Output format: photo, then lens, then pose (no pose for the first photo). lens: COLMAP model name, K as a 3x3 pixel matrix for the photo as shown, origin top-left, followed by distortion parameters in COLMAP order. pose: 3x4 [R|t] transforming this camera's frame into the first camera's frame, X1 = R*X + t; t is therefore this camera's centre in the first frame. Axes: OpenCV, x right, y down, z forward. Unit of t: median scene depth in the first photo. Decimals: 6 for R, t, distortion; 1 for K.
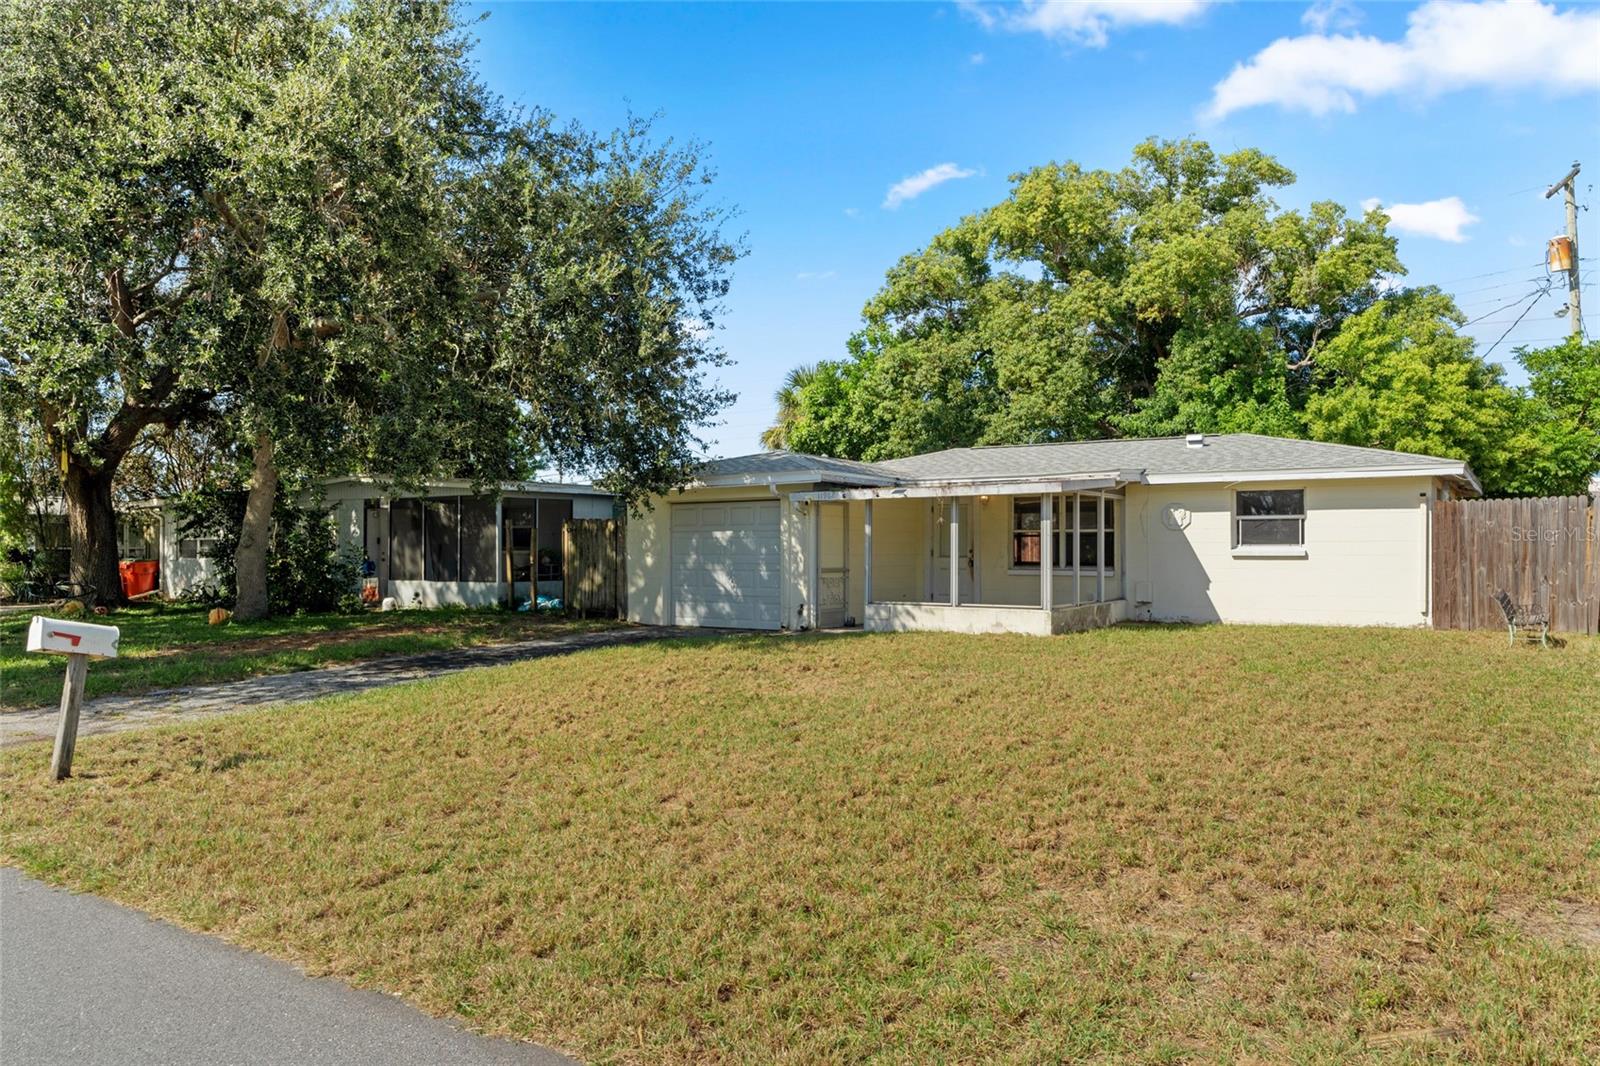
lens RADIAL K [[1117.0, 0, 799.9], [0, 1117.0, 536.6], [0, 0, 1]] dist [0.000448, 0.000690]
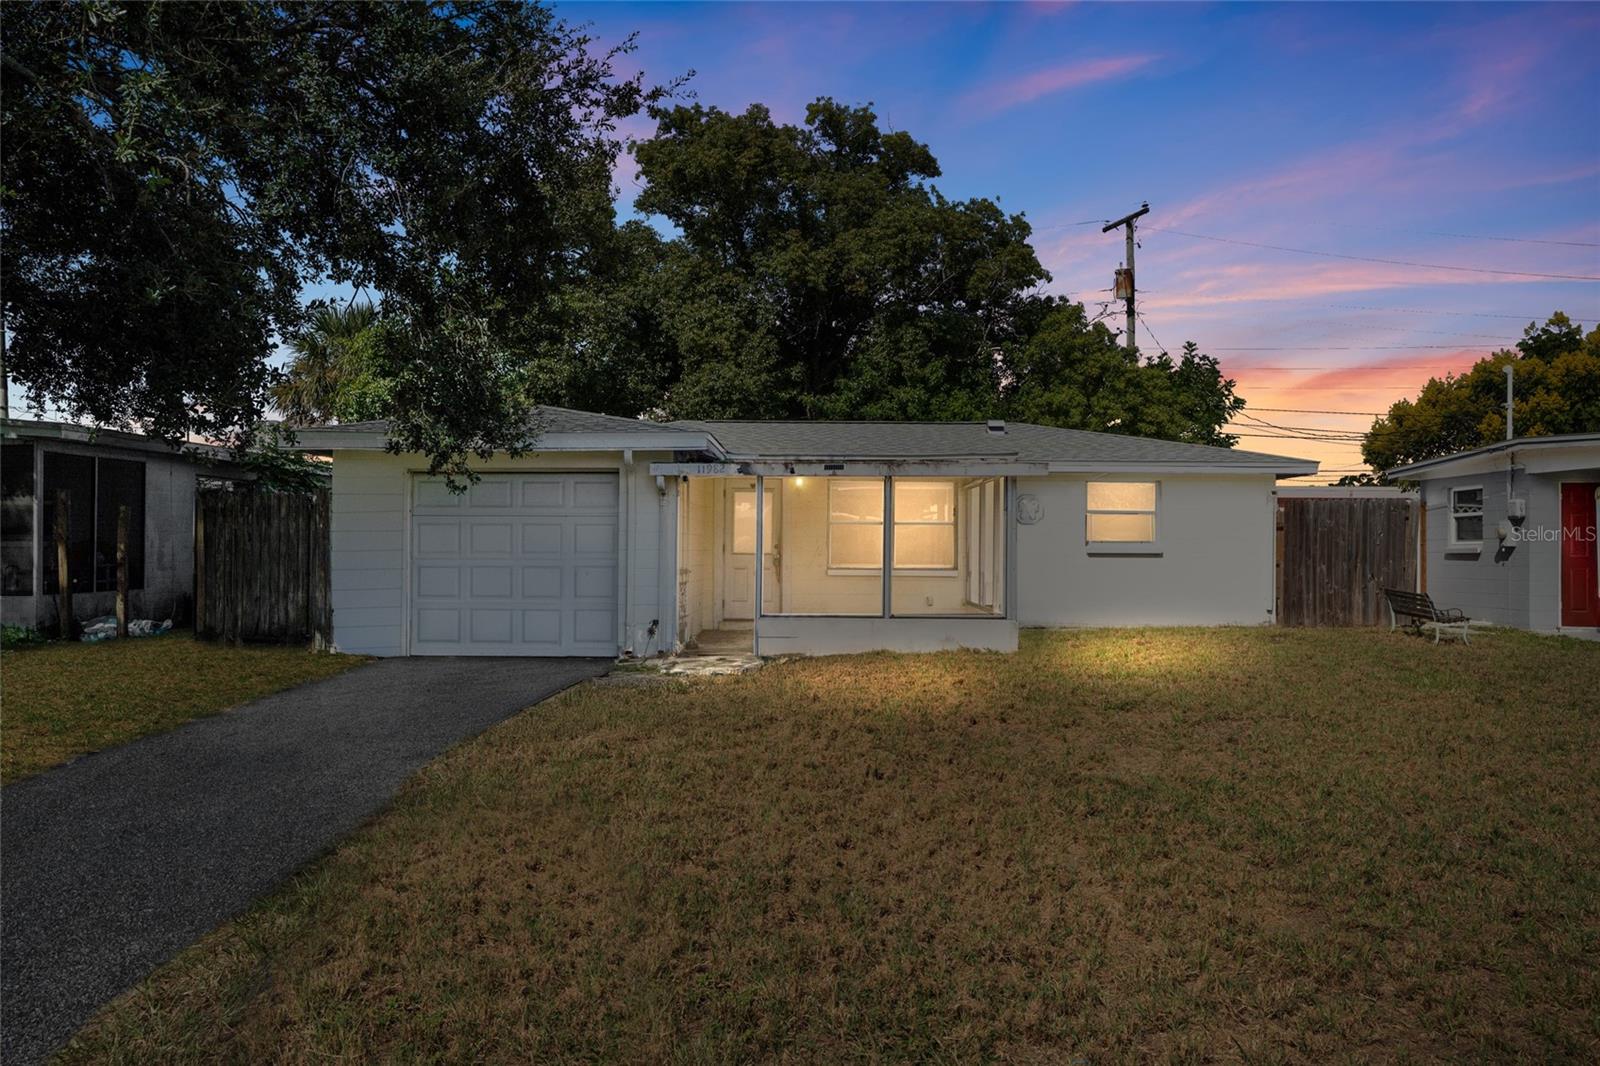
lens RADIAL K [[1131.4, 0, 800.2], [0, 1131.4, 532.0], [0, 0, 1]] dist [0.002784, 0.000660]
pose [[0.844433, 0.012344, 0.535519, -0.278581], [-0.013868, 0.999903, -0.001180, 0.003765], [-0.535482, -0.006430, 0.844522, 0.300029]]
